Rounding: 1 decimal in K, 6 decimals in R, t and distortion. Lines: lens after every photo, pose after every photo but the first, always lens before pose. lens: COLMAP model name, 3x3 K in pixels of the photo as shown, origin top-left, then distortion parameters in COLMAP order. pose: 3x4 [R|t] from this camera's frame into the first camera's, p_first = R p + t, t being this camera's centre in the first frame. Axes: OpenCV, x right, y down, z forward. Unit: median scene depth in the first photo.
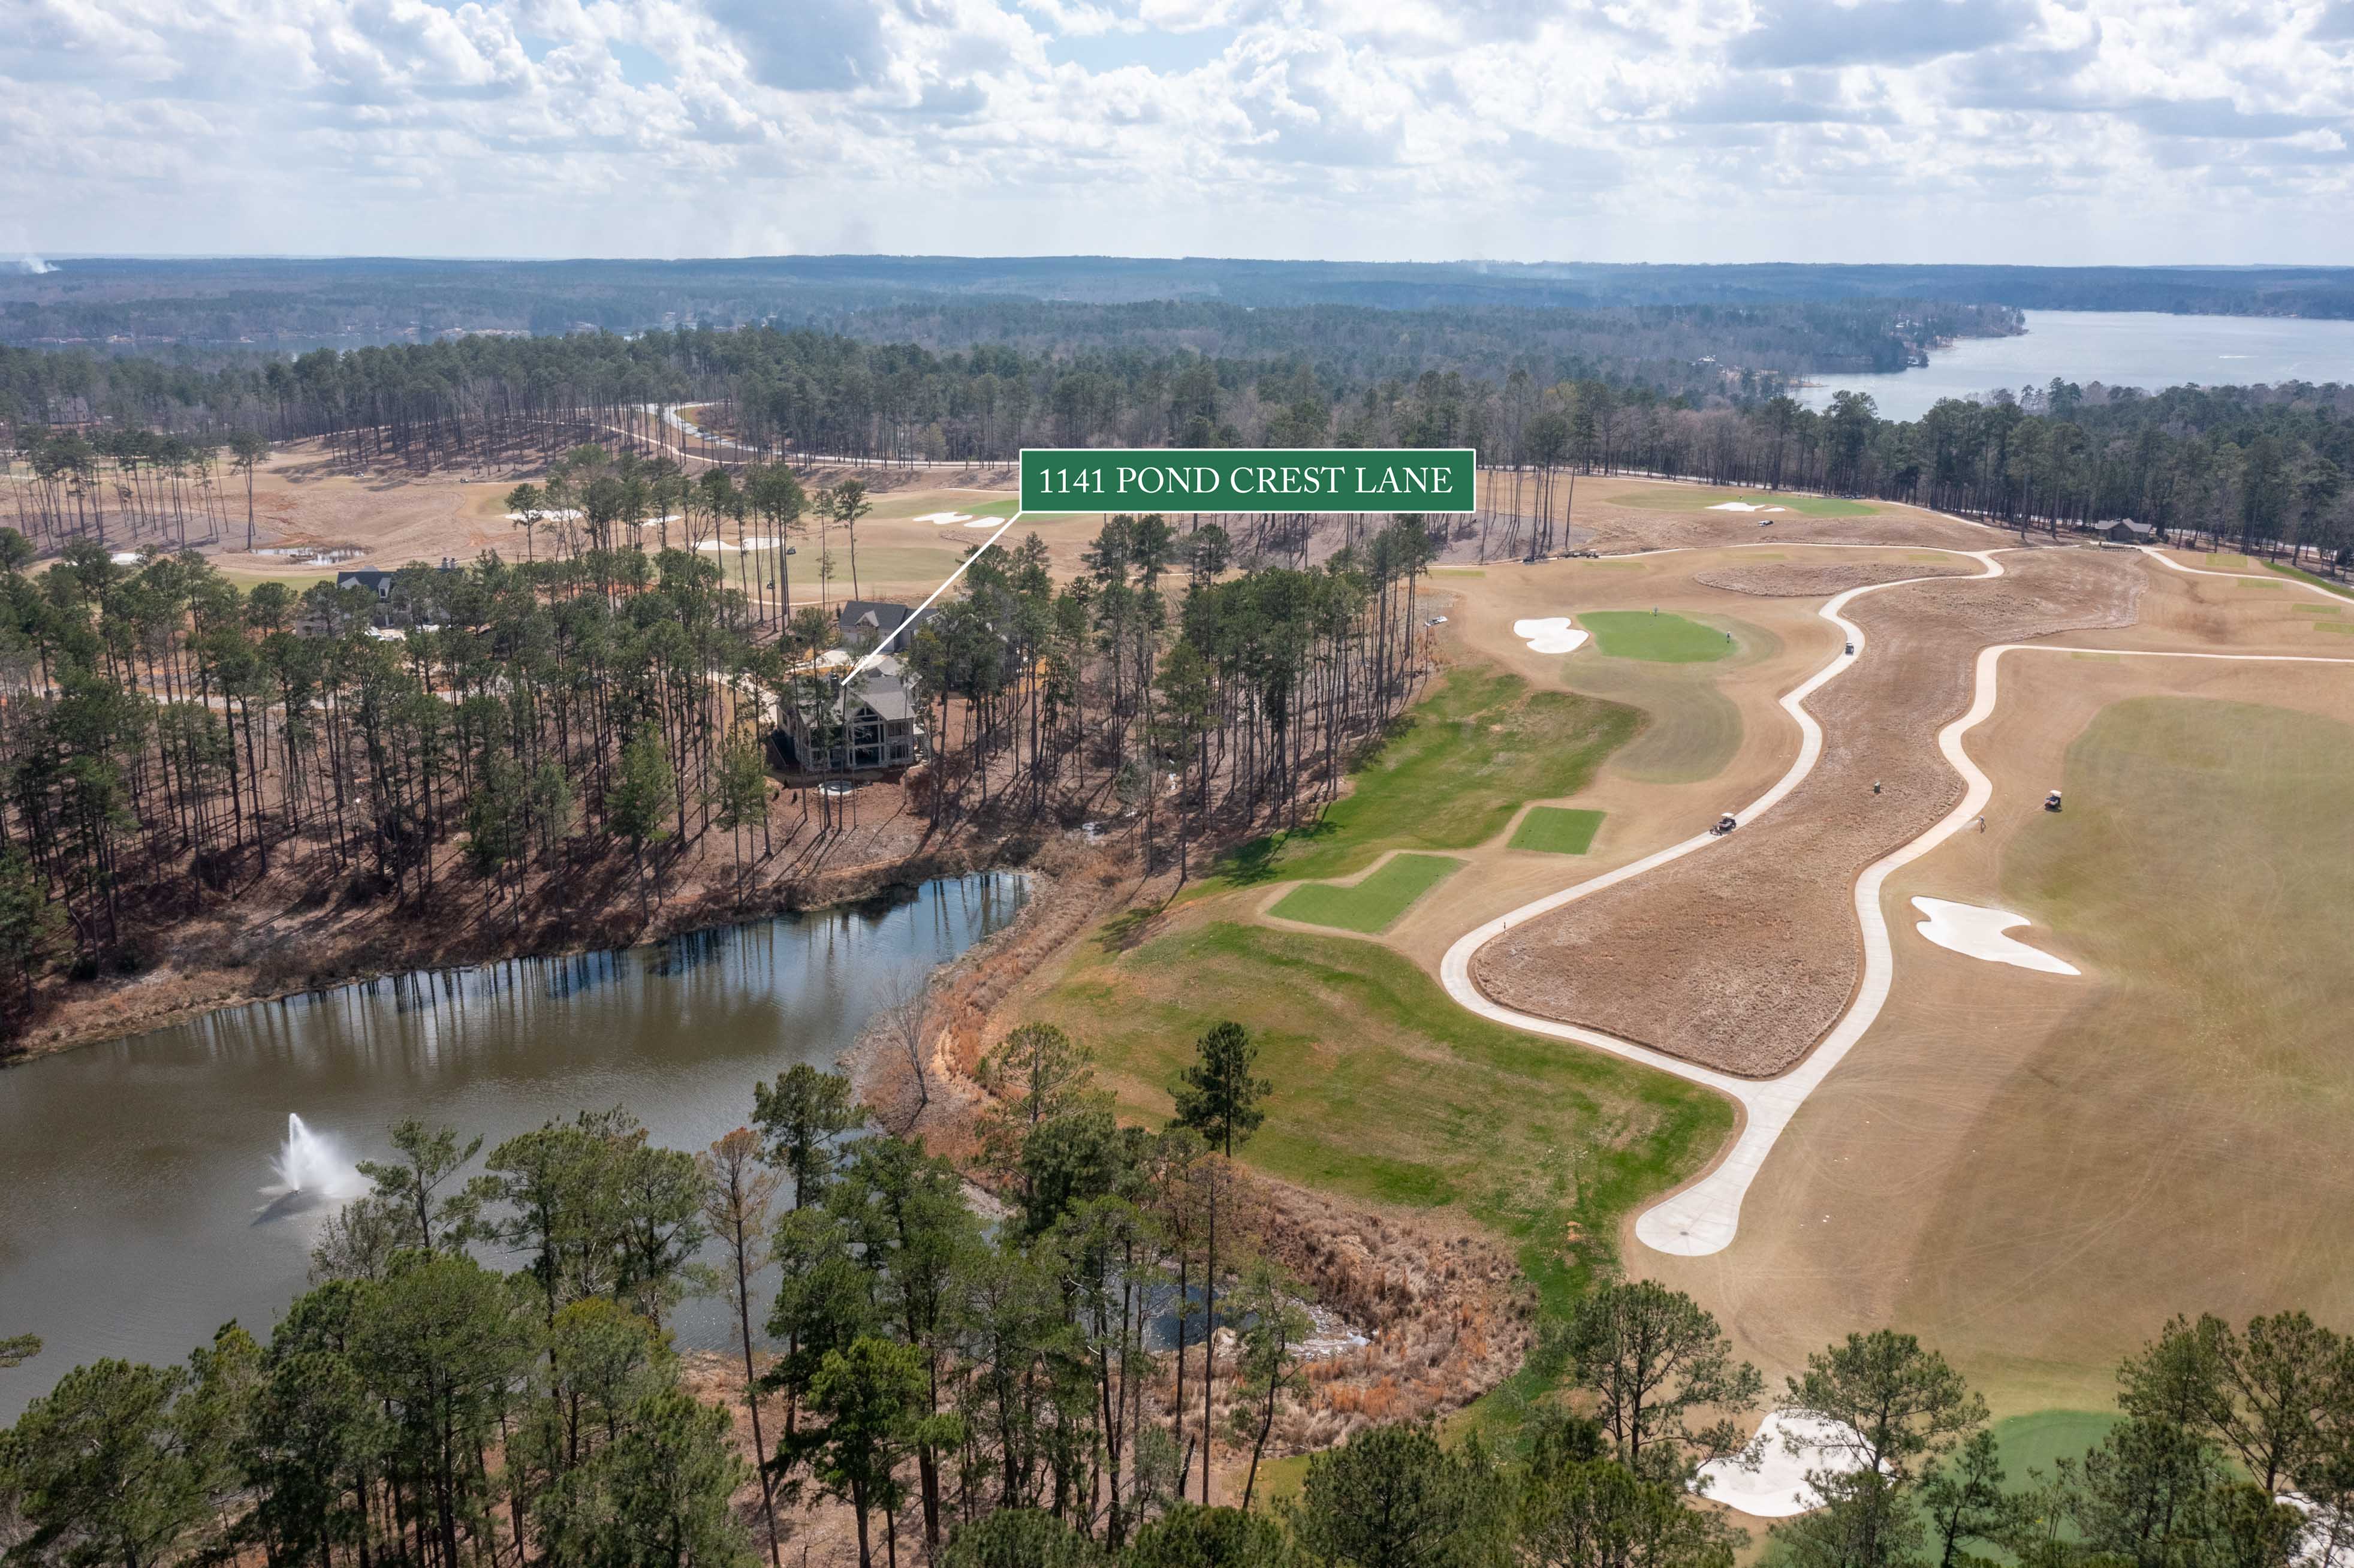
lens RADIAL K [[1906.7, 0, 1167.6], [0, 1906.7, 774.9], [0, 0, 1]] dist [-0.004105, -0.002416]
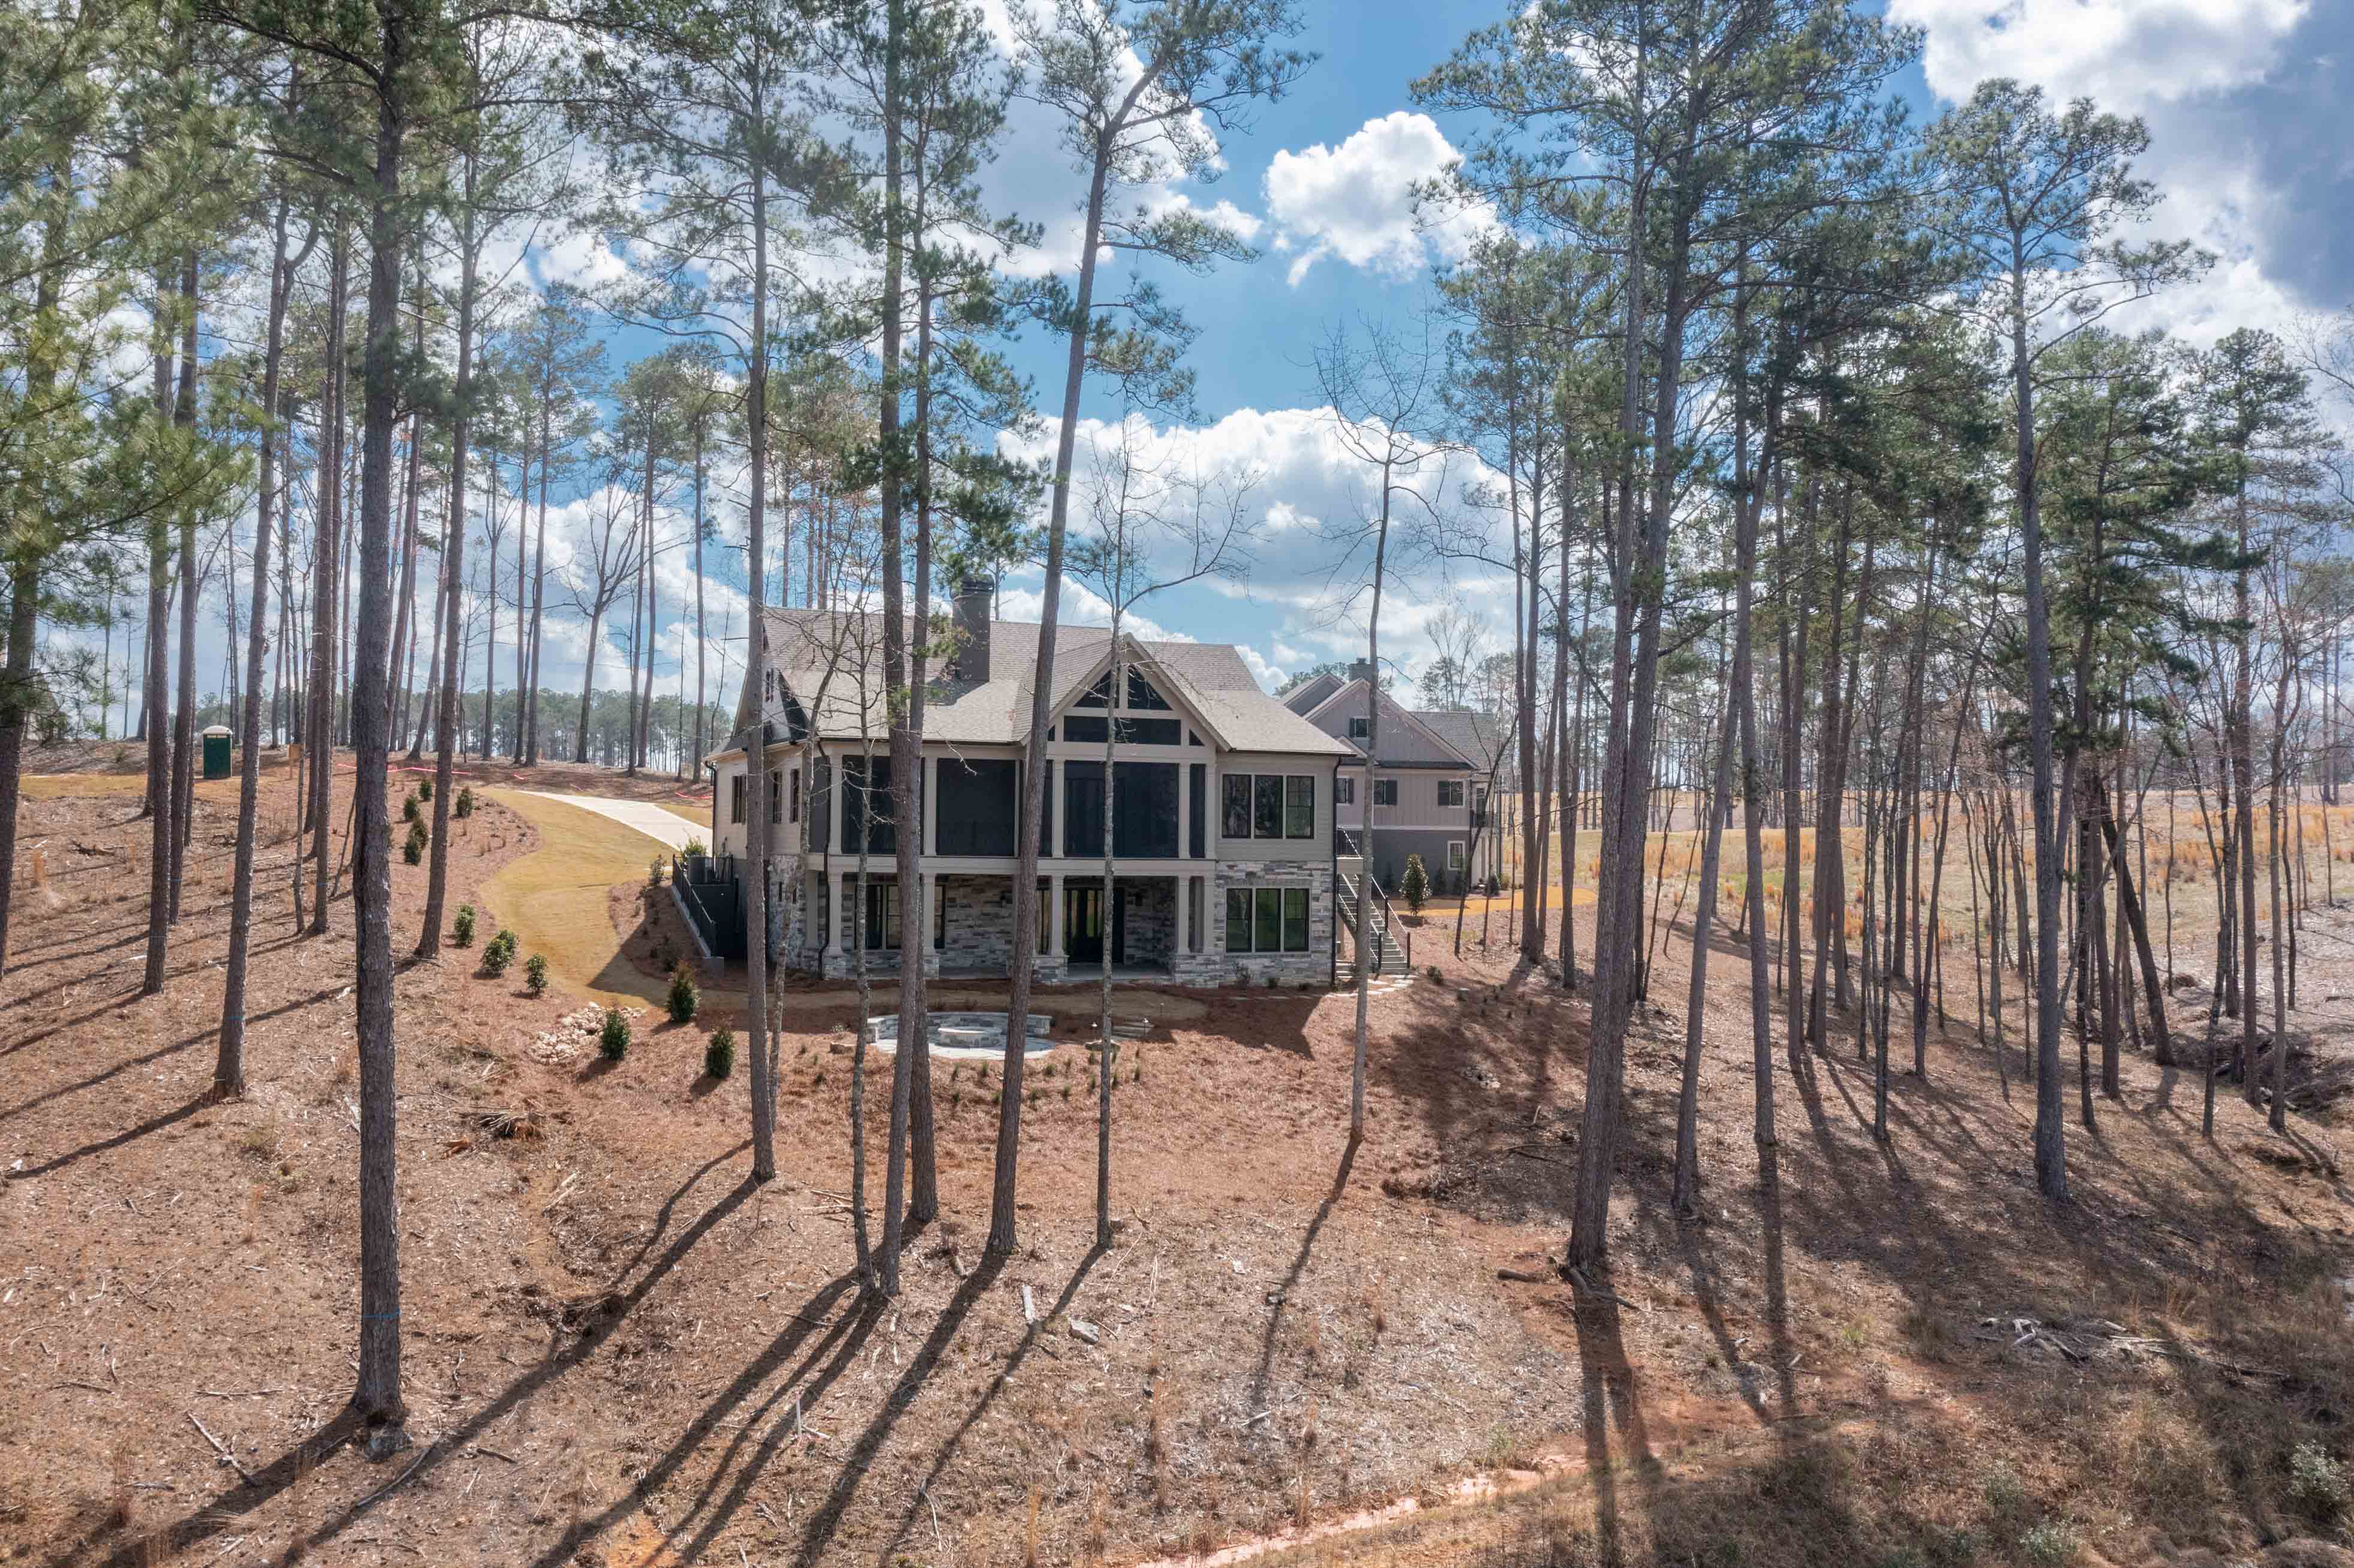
lens RADIAL K [[1906.7, 0, 1167.6], [0, 1906.7, 774.9], [0, 0, 1]] dist [-0.004105, -0.002416]
pose [[0.999066, 0.017646, -0.039444, -0.150508], [-0.028103, 0.958732, -0.282919, 0.032728], [0.032824, 0.283763, 0.958332, 0.835280]]
